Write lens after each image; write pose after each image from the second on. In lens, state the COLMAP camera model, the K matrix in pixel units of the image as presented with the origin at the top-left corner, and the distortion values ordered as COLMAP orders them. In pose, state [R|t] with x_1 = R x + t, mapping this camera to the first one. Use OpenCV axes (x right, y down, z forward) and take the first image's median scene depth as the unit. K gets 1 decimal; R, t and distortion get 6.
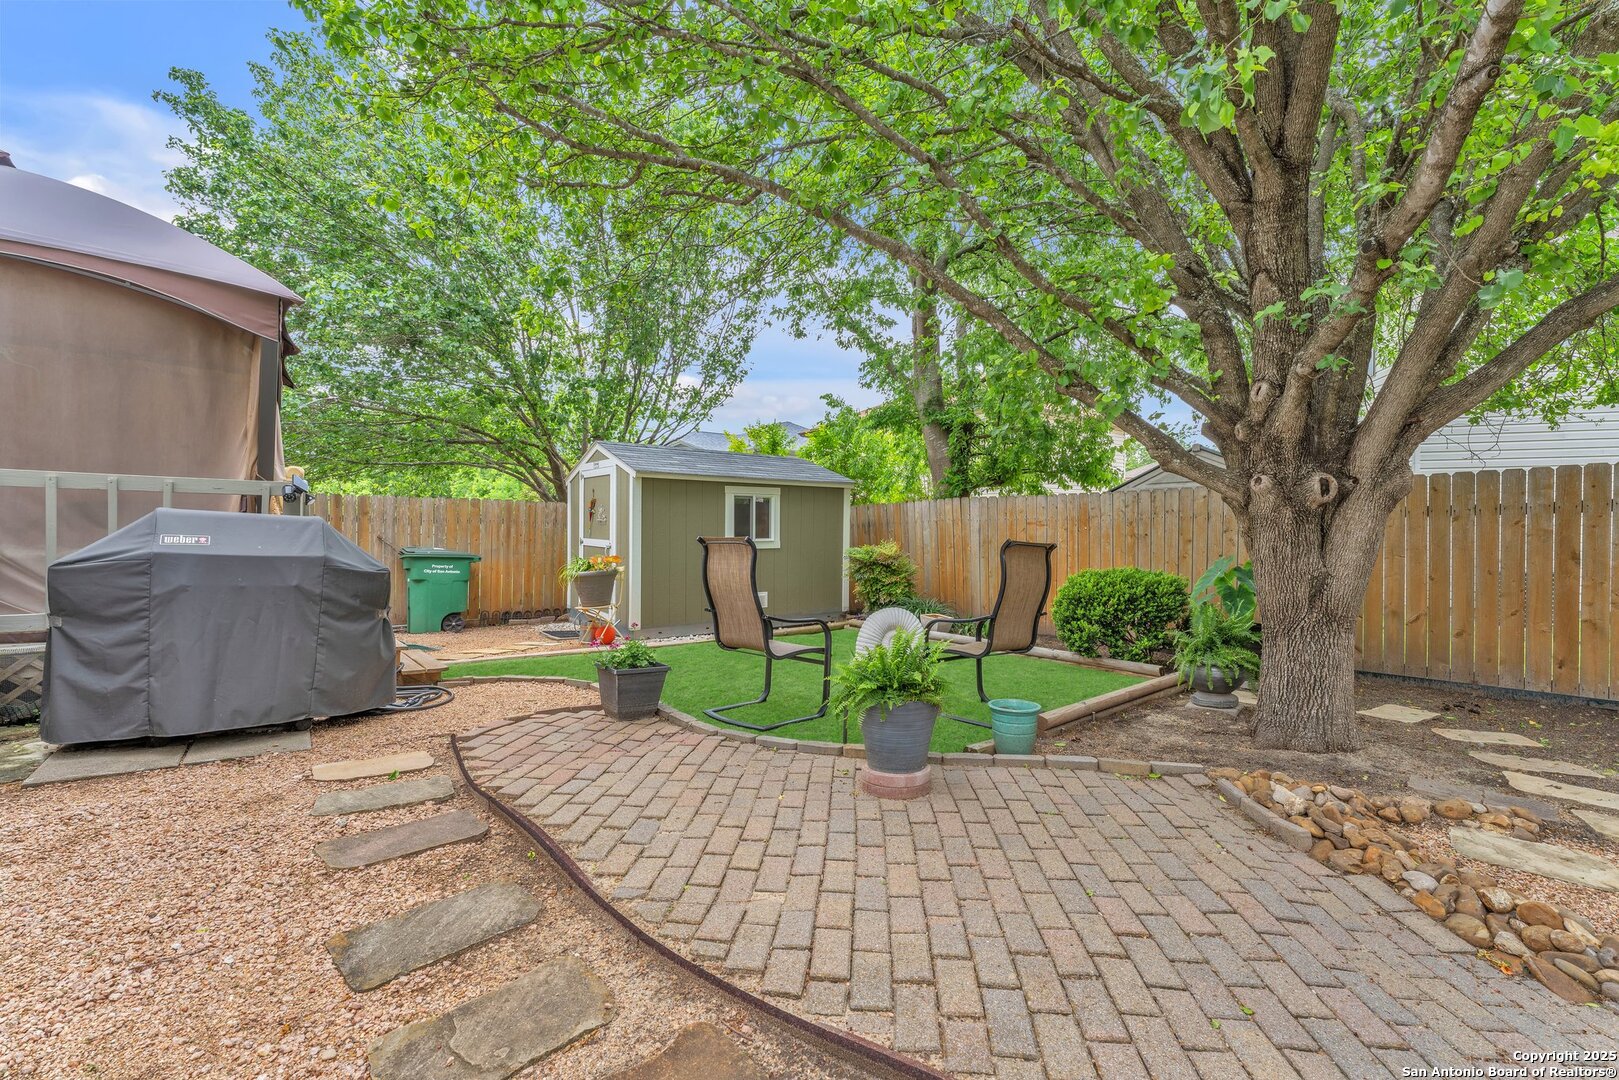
lens RADIAL K [[676.1, 0, 822.2], [0, 676.1, 536.7], [0, 0, 1]] dist [-0.000143, -0.000106]
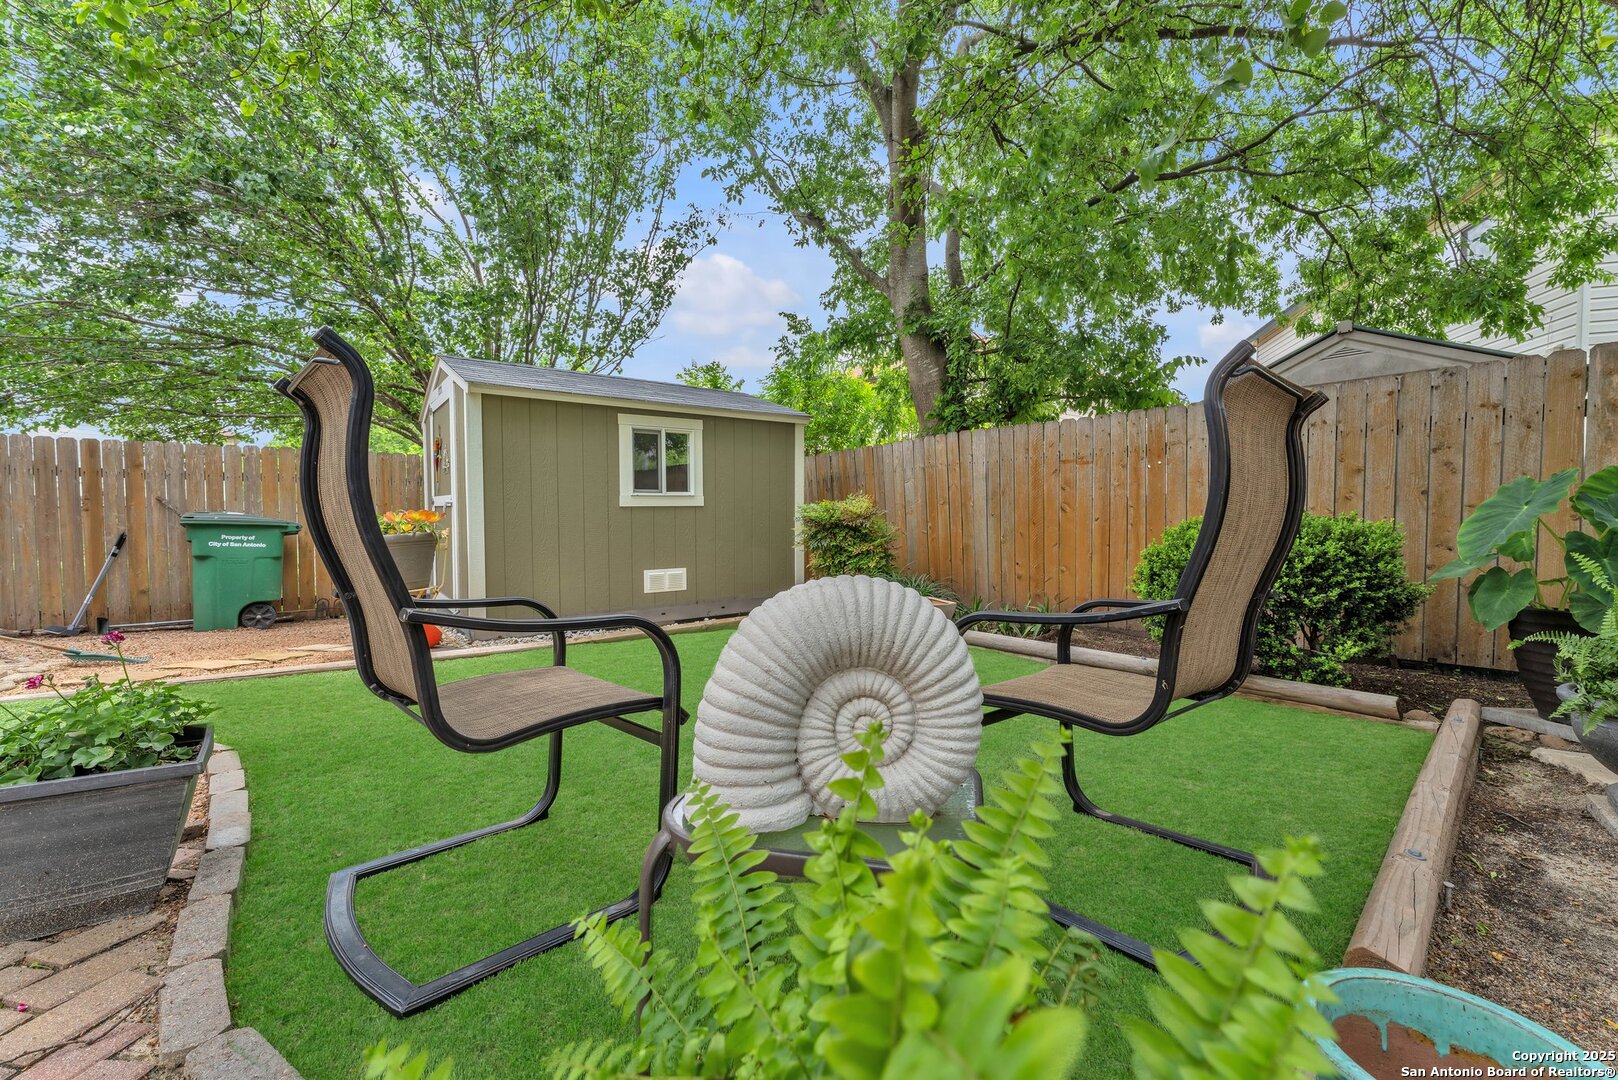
lens RADIAL K [[675.6, 0, 797.1], [0, 675.6, 534.9], [0, 0, 1]] dist [-0.000143, -0.000106]
pose [[0.999941, -0.010667, 0.002250, 0.032257], [0.010612, 0.999673, 0.023247, 0.031229], [-0.002497, -0.023222, 0.999727, 0.284607]]
